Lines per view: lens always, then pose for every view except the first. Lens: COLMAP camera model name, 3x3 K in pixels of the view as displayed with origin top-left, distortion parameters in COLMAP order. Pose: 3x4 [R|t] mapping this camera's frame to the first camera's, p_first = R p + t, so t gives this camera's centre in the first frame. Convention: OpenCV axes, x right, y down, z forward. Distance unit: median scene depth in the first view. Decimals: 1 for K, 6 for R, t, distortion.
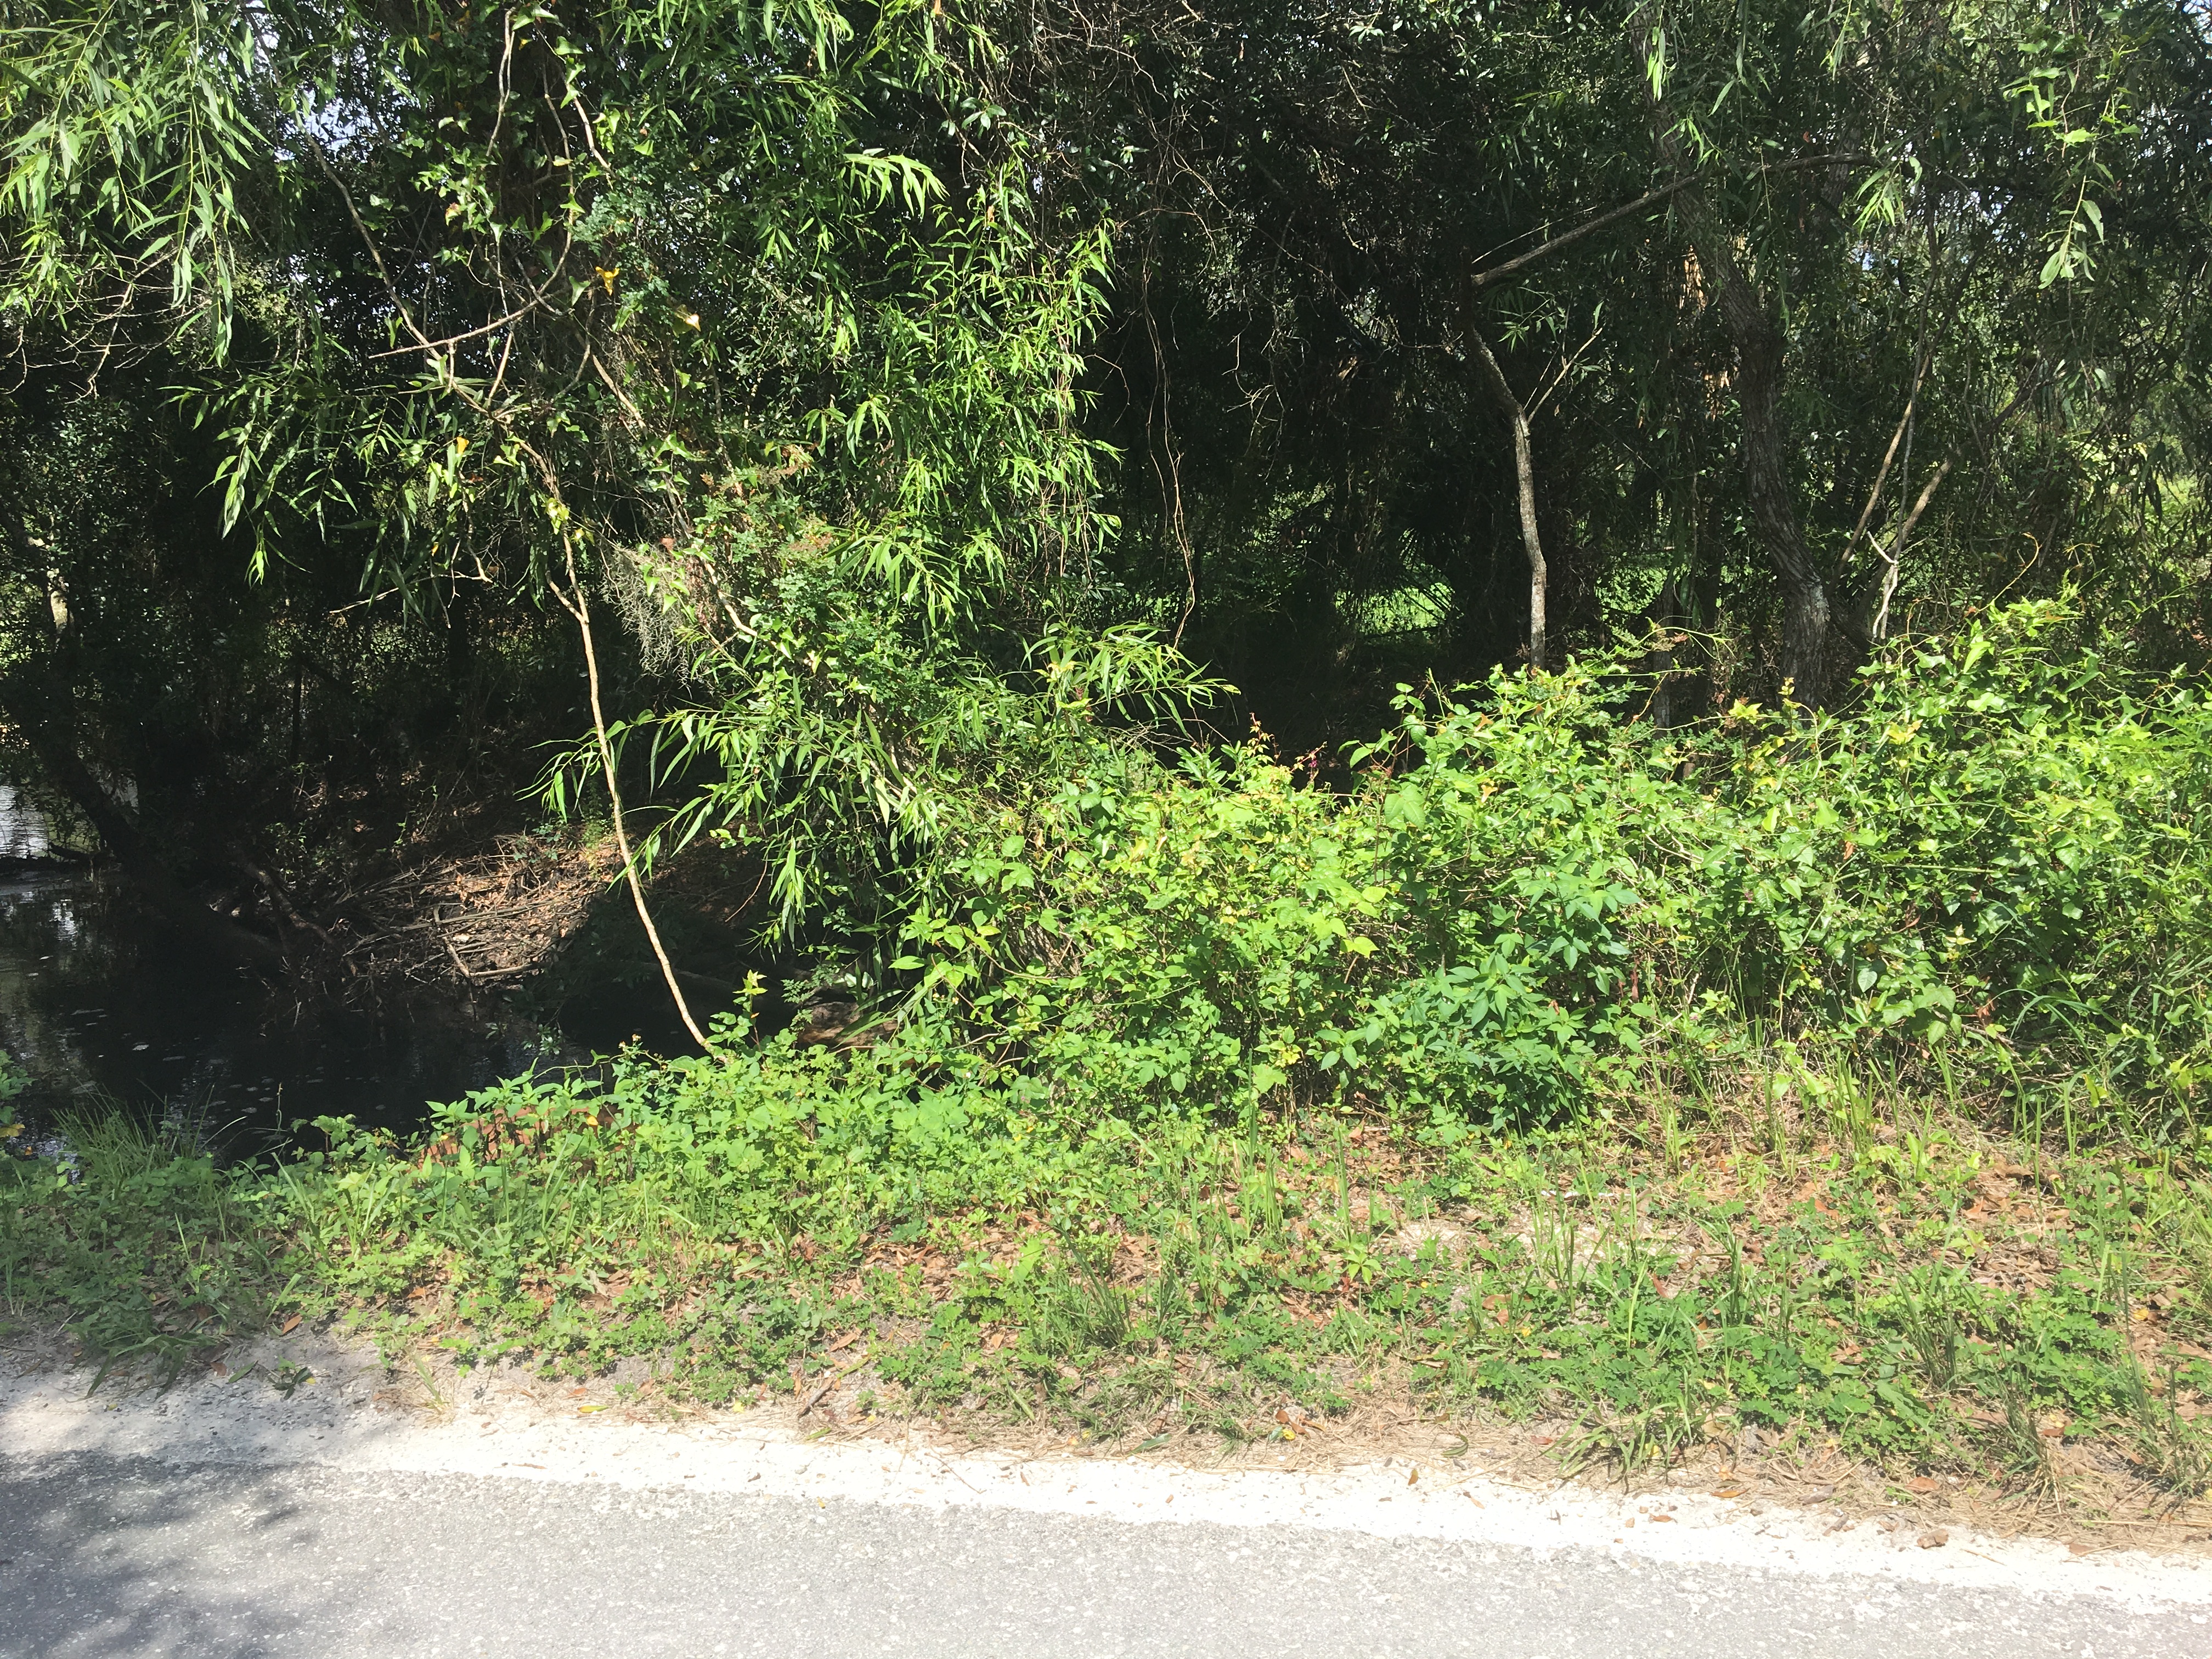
lens RADIAL K [[1869.8, 0, 1106.7], [0, 1869.8, 827.7], [0, 0, 1]] dist [0.015069, -0.007839]
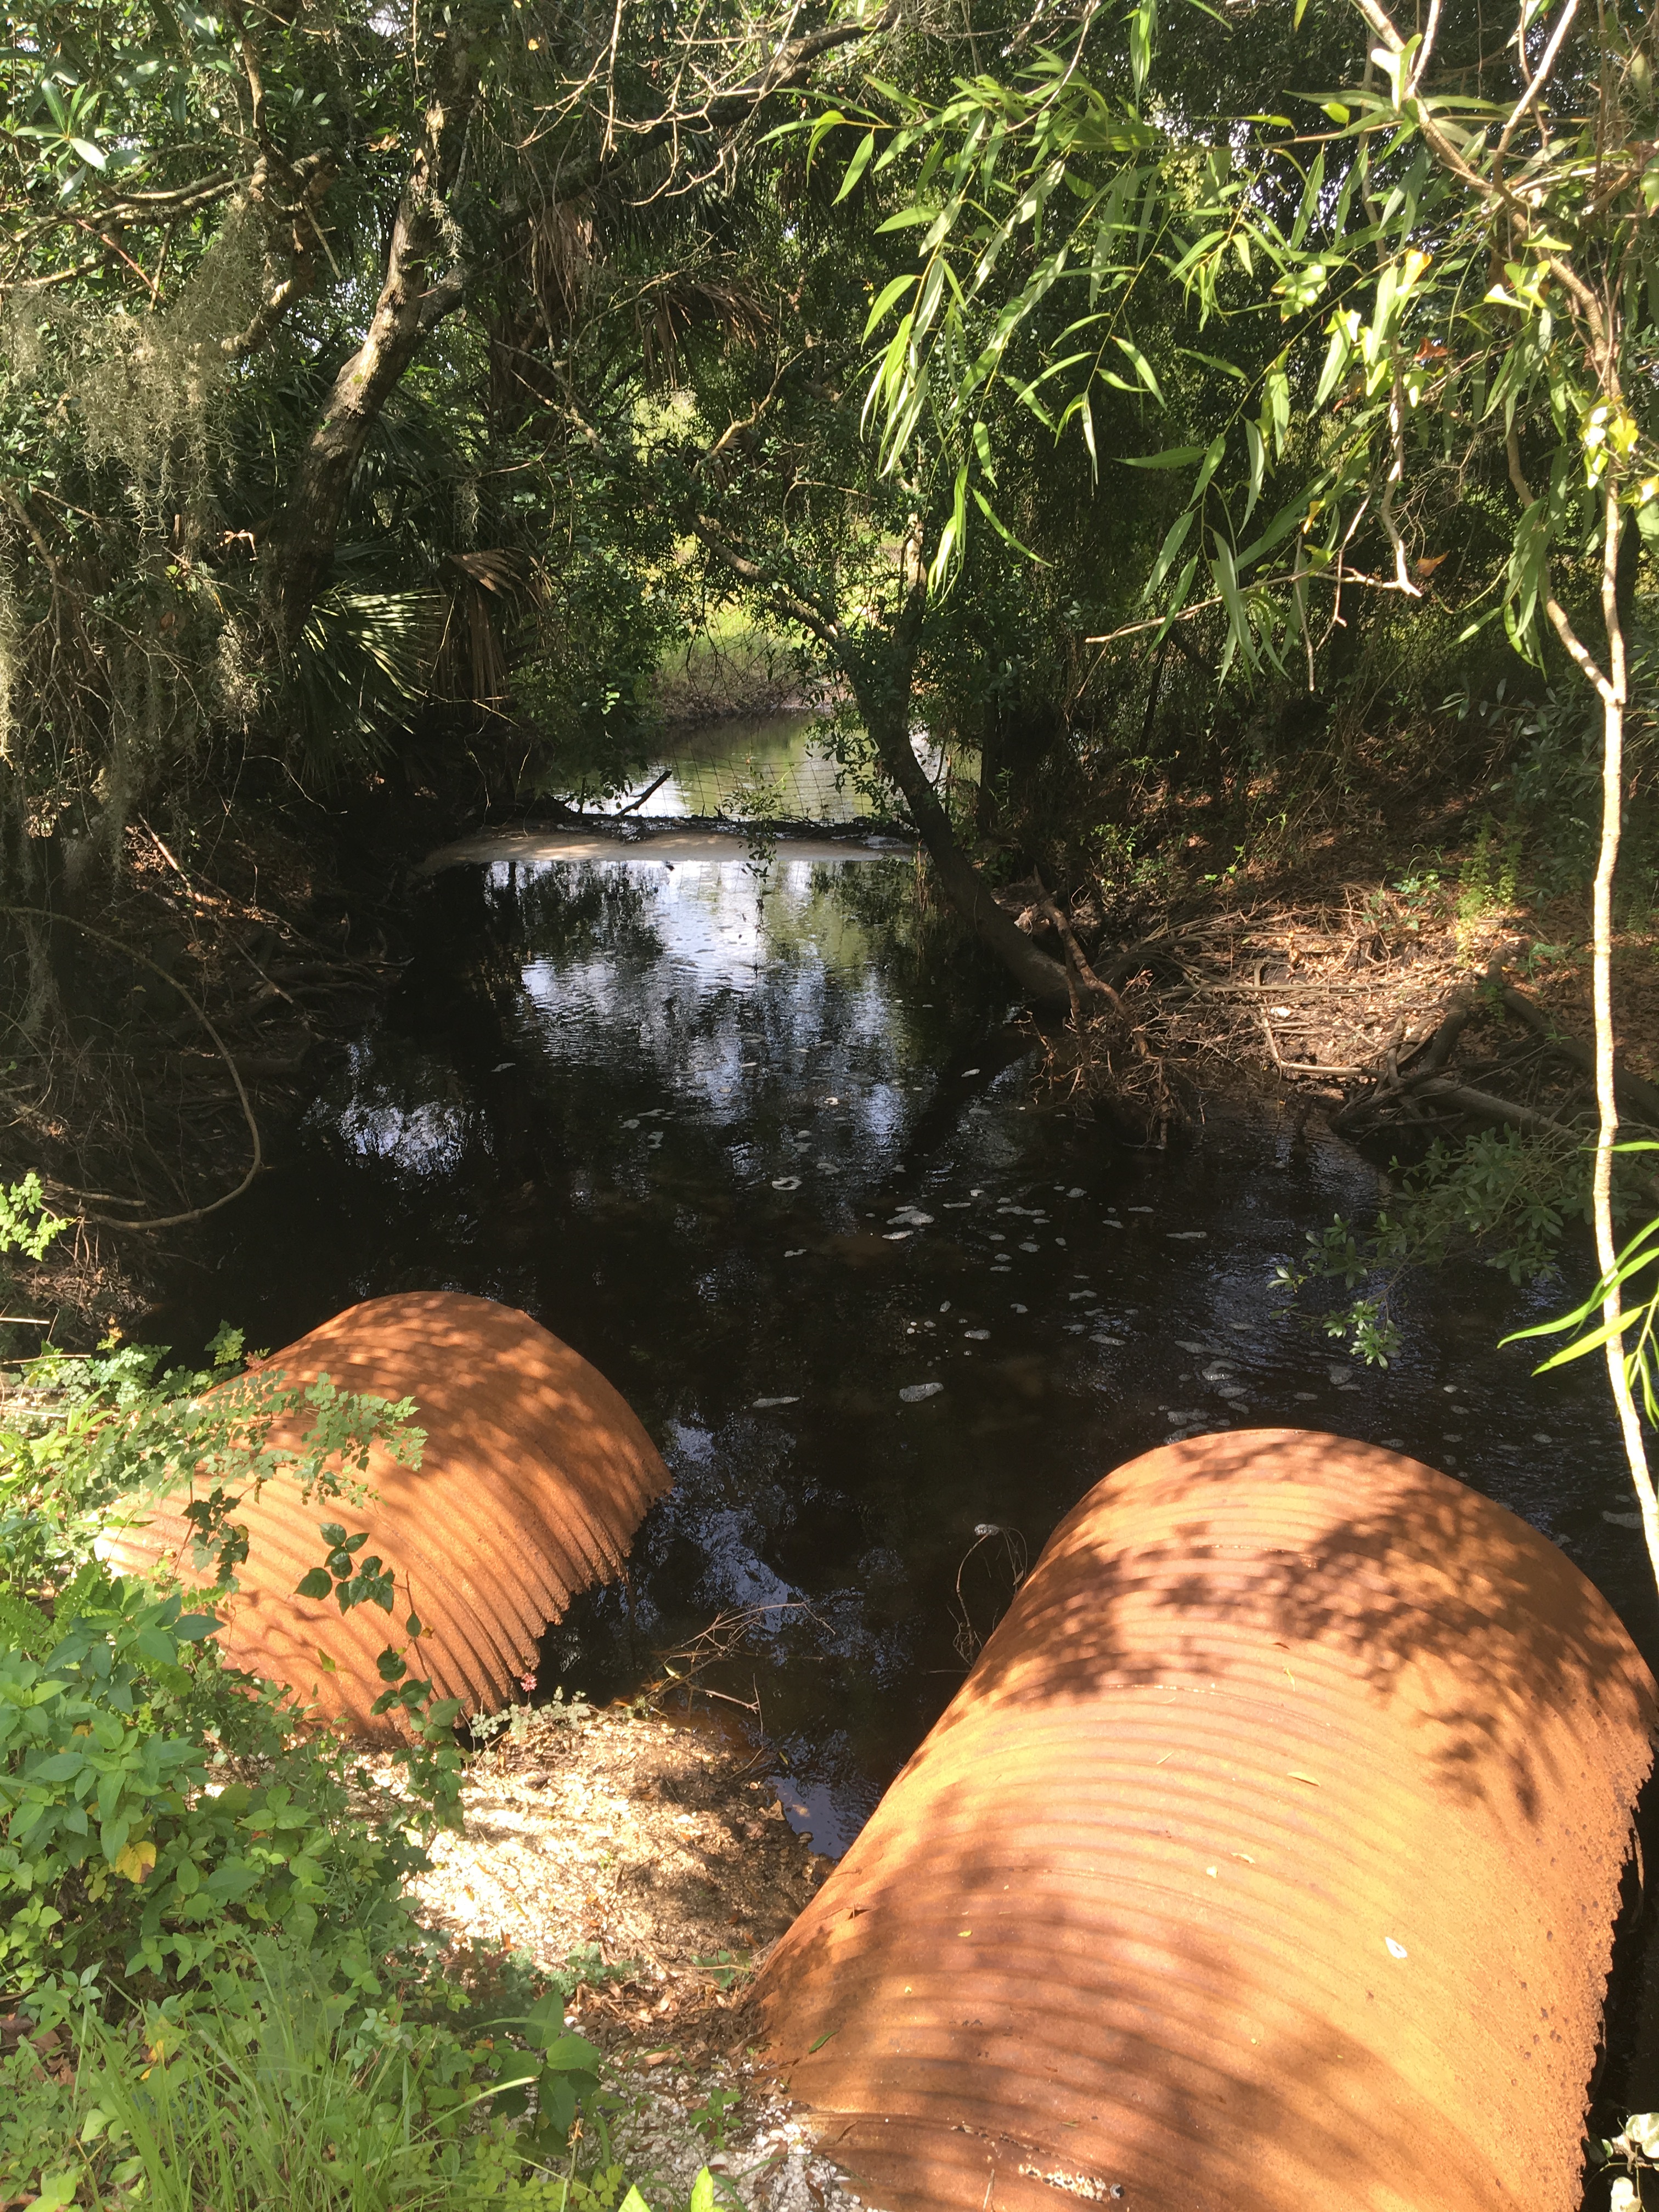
lens RADIAL K [[1869.8, 0, 830.9], [0, 1869.8, 1107.3], [0, 0, 1]] dist [0.015069, -0.007839]
pose [[0.826422, 0.212372, -0.521464, -0.185041], [-0.126130, 0.972430, 0.196141, -0.081940], [0.548742, -0.096323, 0.830424, 0.538473]]
